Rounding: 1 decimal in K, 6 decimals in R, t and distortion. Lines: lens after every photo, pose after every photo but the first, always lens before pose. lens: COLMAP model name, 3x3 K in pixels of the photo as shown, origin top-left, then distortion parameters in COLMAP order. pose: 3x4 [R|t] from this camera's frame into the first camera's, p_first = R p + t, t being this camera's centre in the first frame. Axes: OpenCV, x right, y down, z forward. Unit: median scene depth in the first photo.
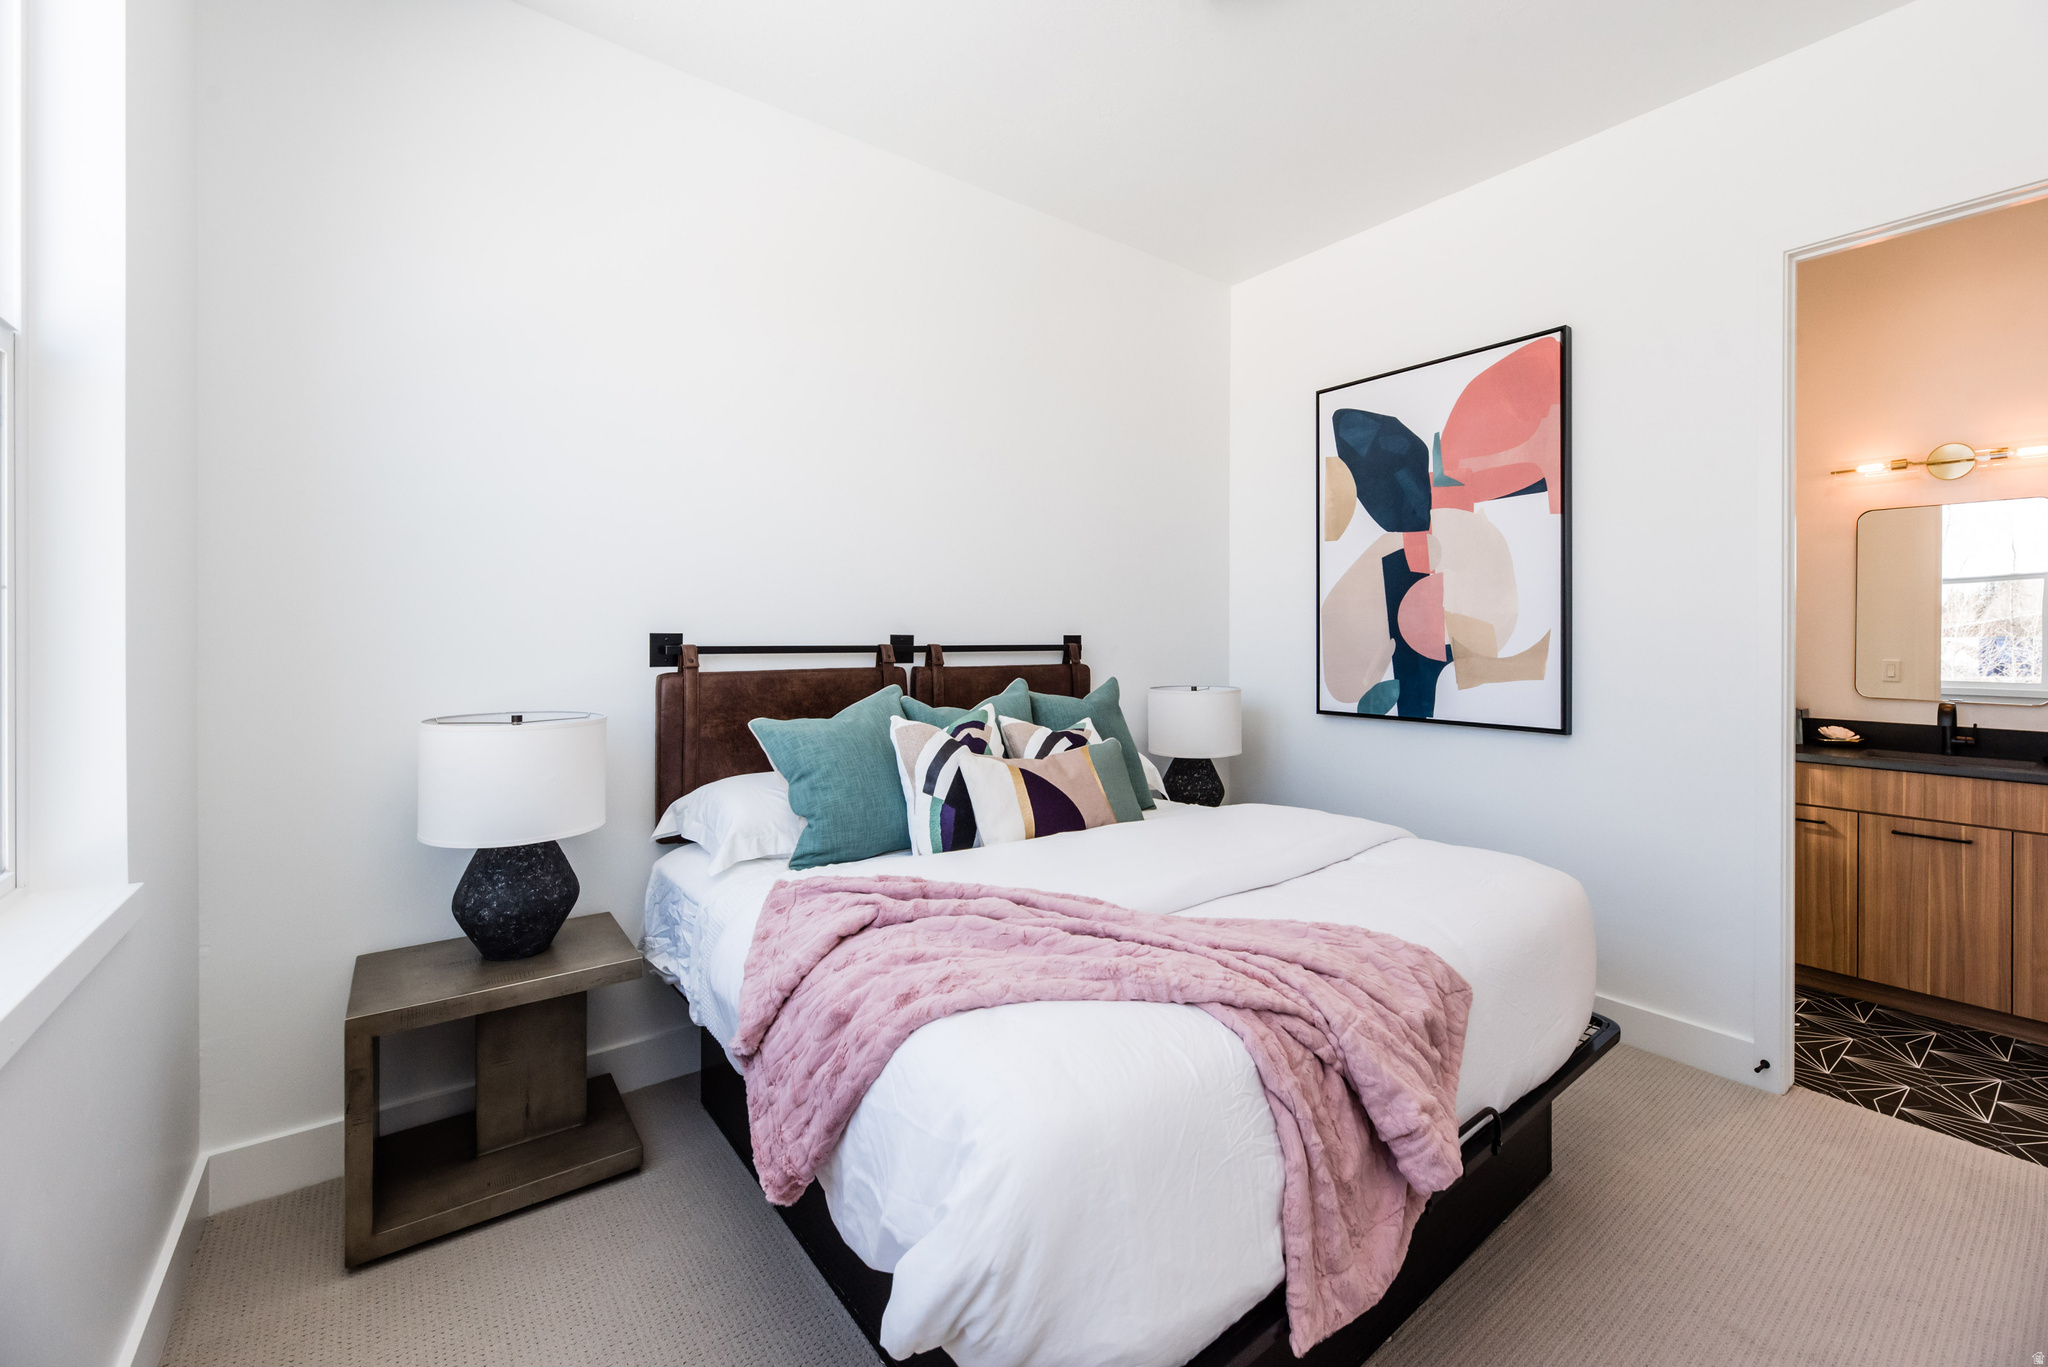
lens RADIAL K [[823.1, 0, 1022.6], [0, 823.1, 634.1], [0, 0, 1]] dist [0.000104, 0.000183]
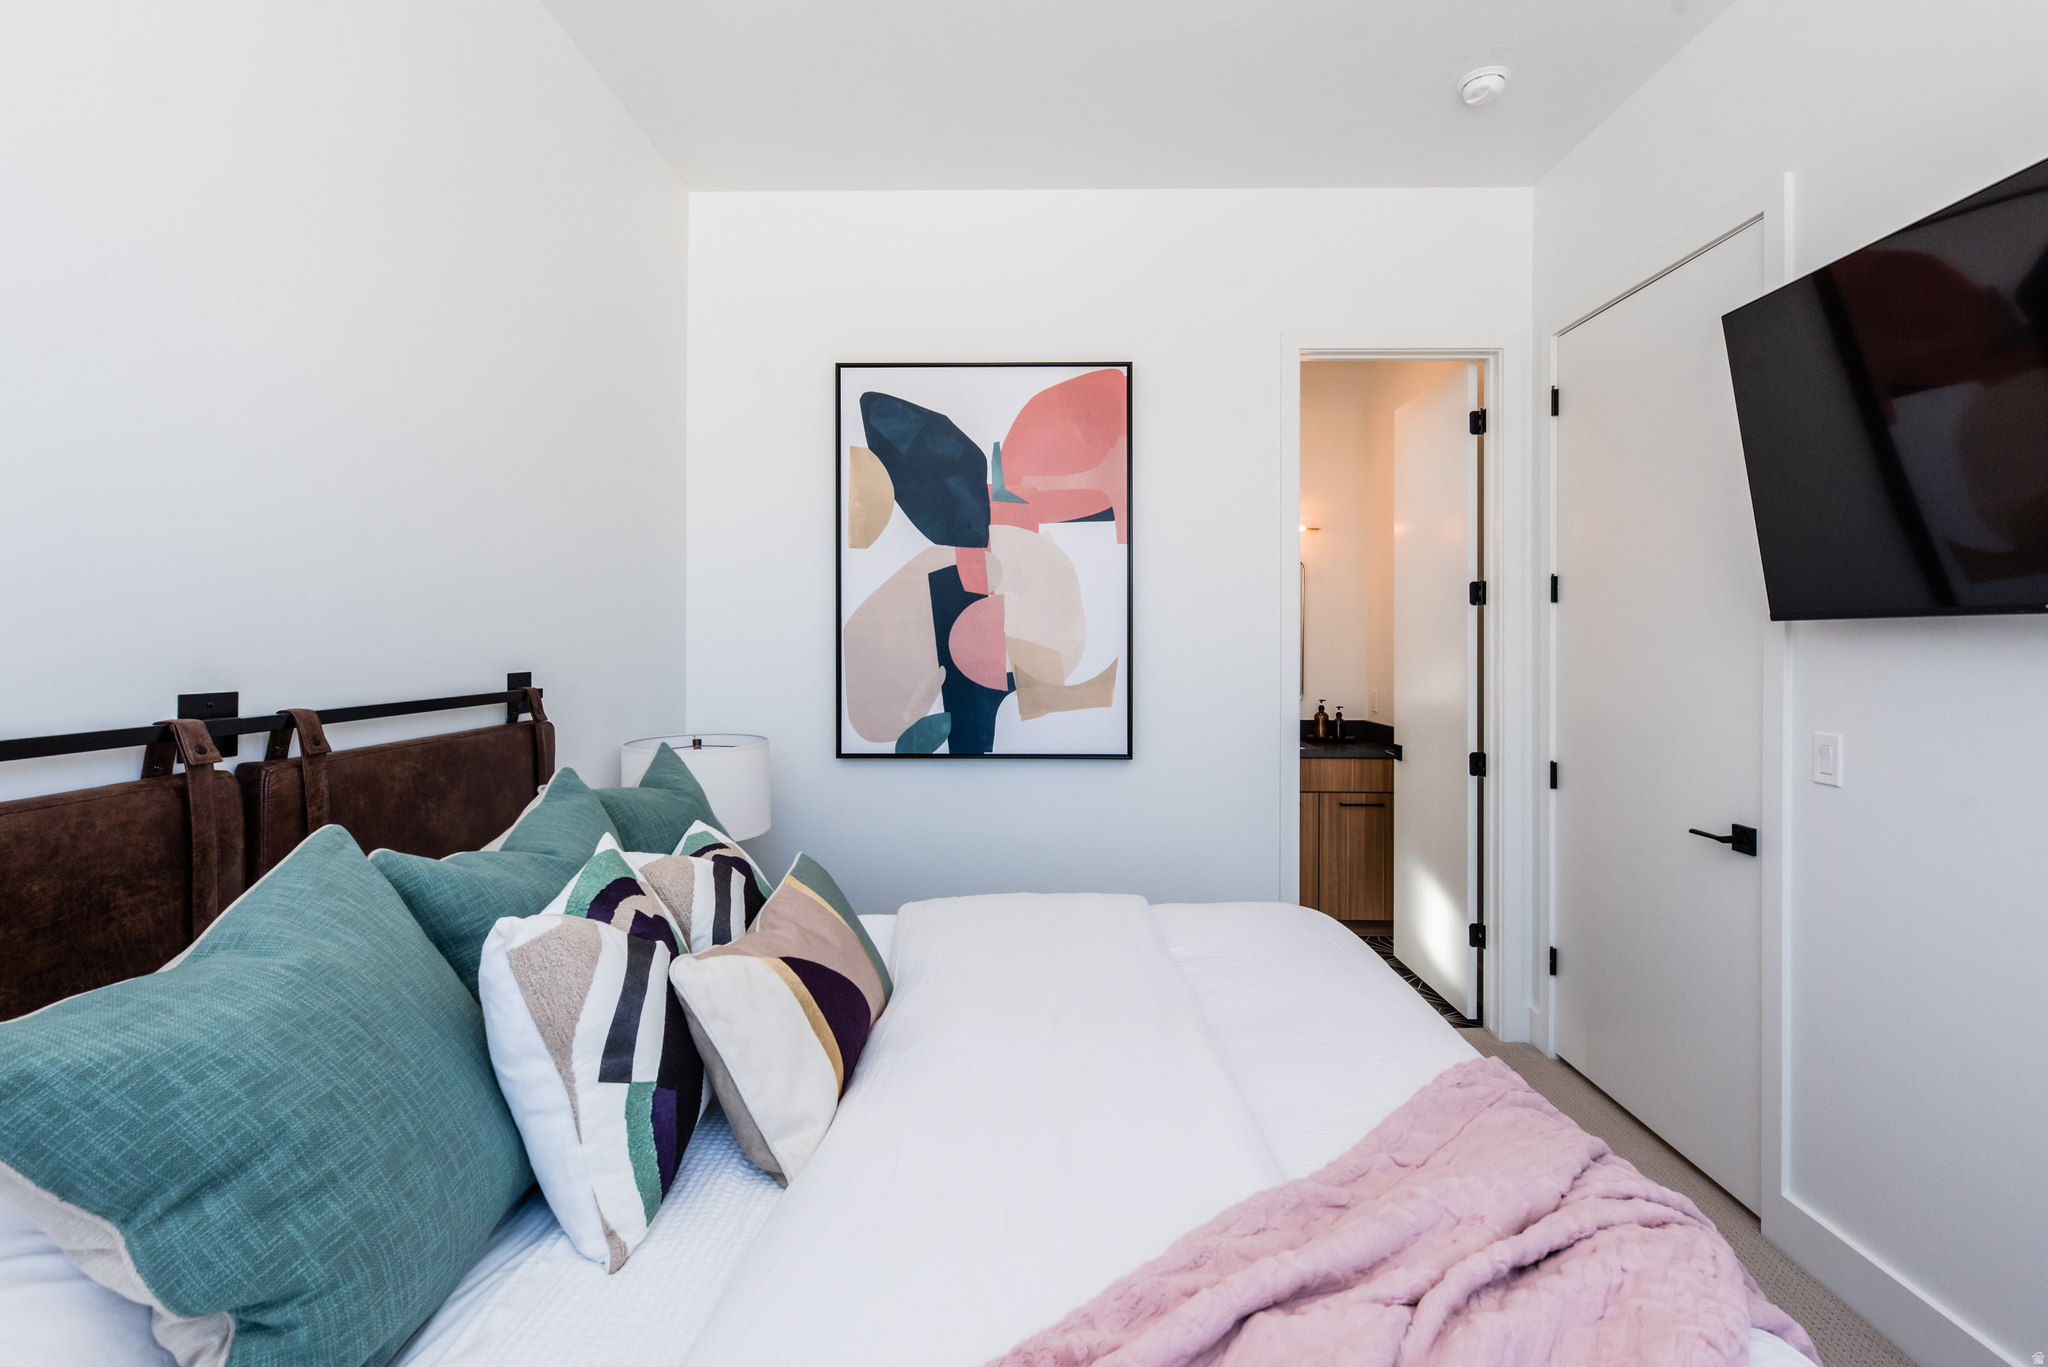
lens RADIAL K [[862.6, 0, 1023.1], [0, 862.6, 633.8], [0, 0, 1]] dist [-0.000016, 0.000188]
pose [[0.615218, 0.001035, 0.788356, -0.237403], [0.002271, 0.999993, -0.003085, -0.027423], [-0.788354, 0.003688, 0.615211, 0.383622]]
